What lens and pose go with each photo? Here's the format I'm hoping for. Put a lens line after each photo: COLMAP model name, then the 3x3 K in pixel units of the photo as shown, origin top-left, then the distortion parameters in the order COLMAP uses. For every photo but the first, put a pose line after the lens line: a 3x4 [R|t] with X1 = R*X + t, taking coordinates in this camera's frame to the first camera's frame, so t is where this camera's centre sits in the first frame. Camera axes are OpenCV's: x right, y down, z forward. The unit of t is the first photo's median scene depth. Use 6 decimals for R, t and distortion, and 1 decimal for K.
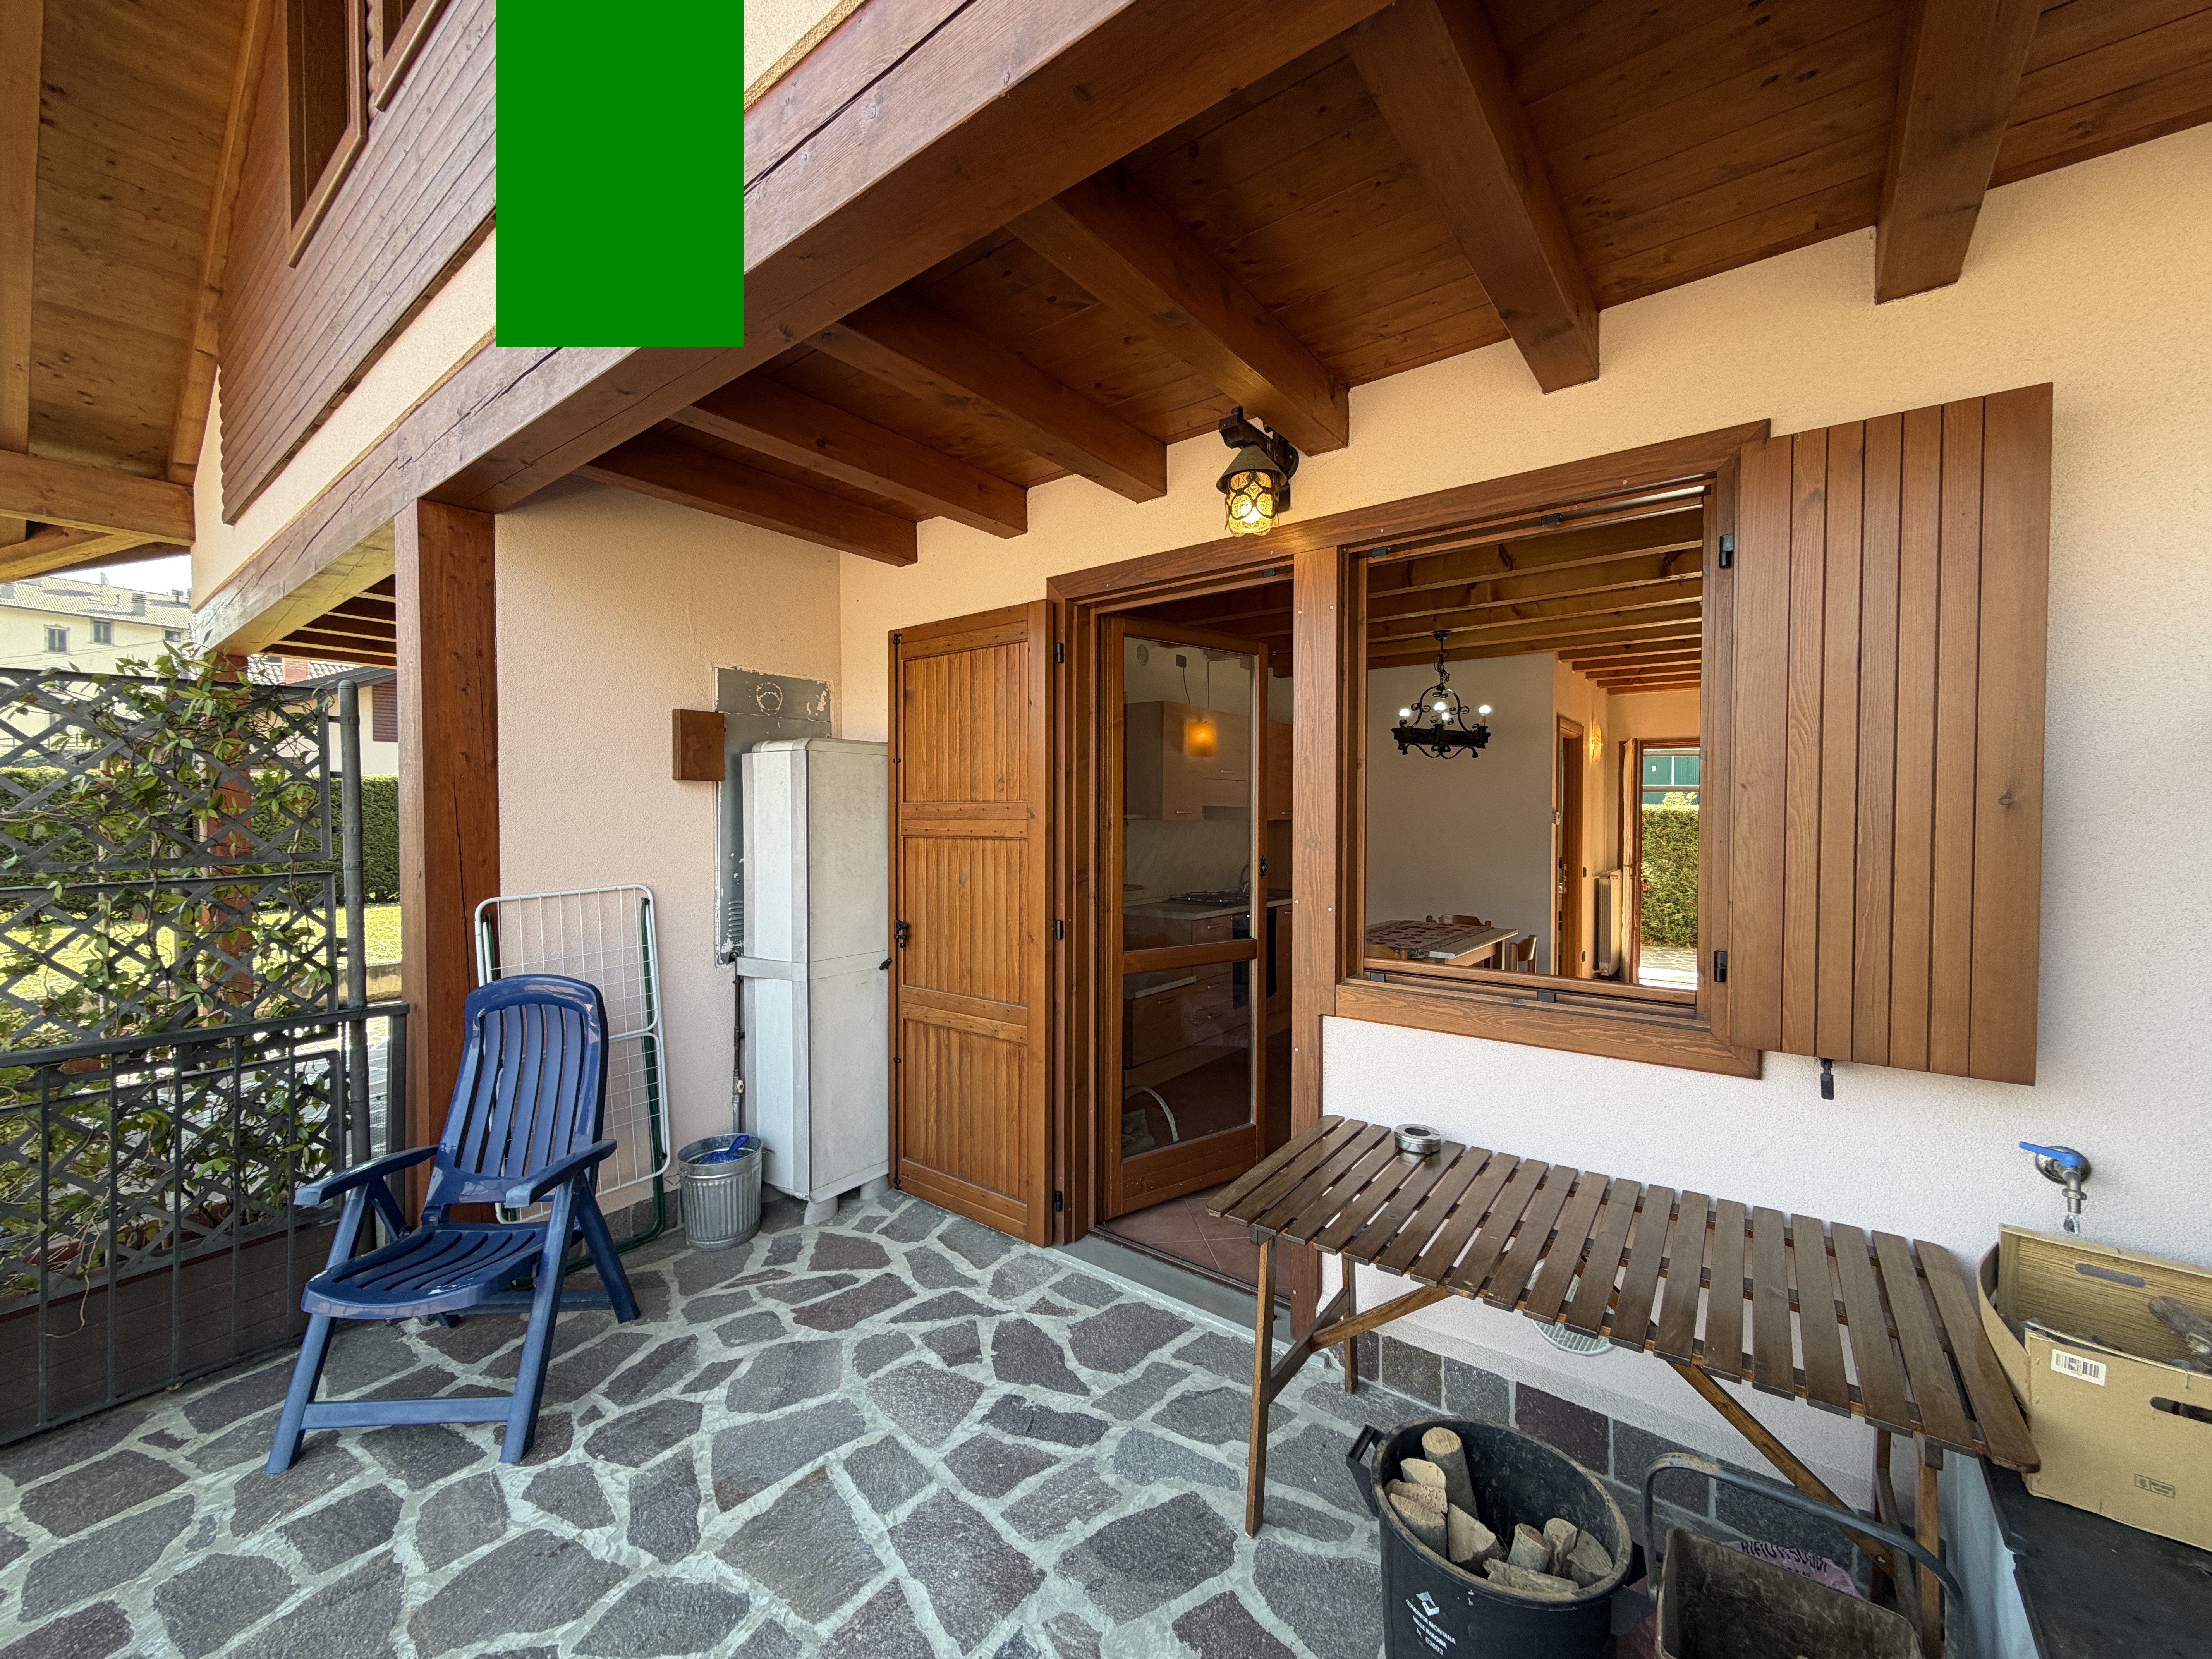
lens RADIAL K [[878.6, 0, 1099.0], [0, 878.6, 835.4], [0, 0, 1]] dist [0.001998, 0.000715]
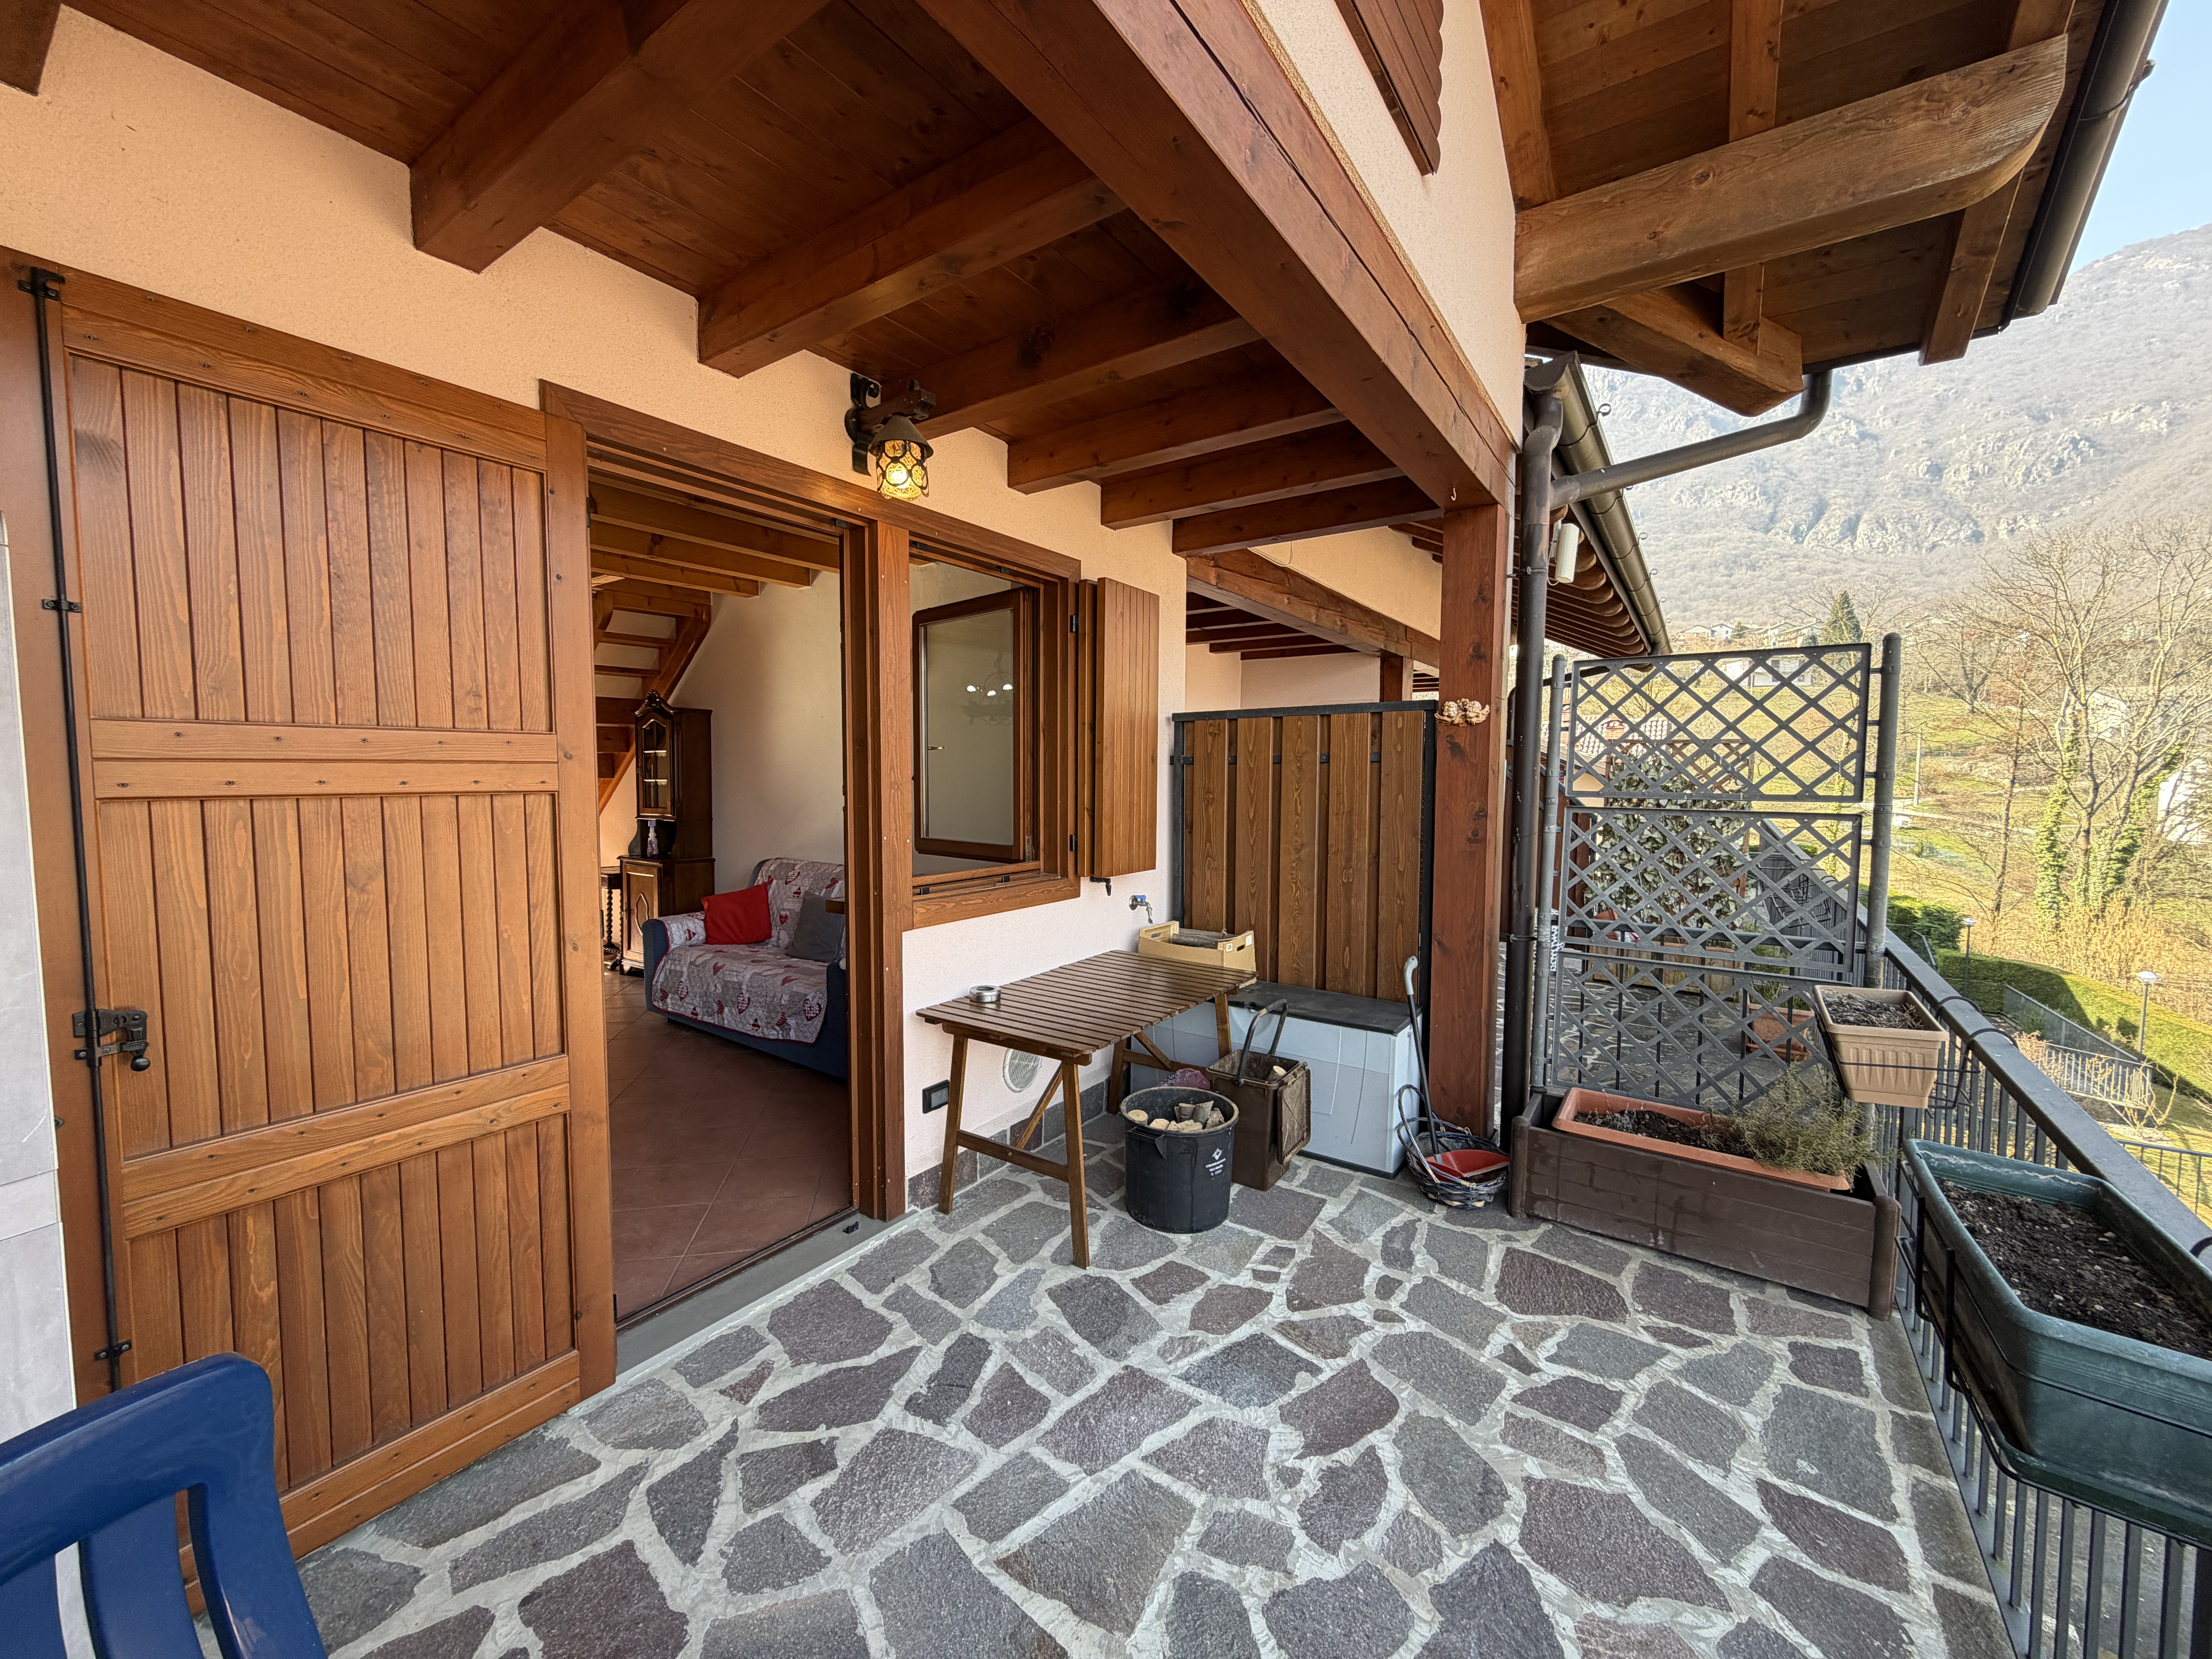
lens RADIAL K [[878.6, 0, 1099.0], [0, 878.6, 835.4], [0, 0, 1]] dist [0.001998, 0.000715]
pose [[-0.053130, -0.072241, 0.995971, -0.952839], [0.021343, 0.997070, 0.073459, -0.004168], [-0.998359, 0.025160, -0.051433, 0.826951]]
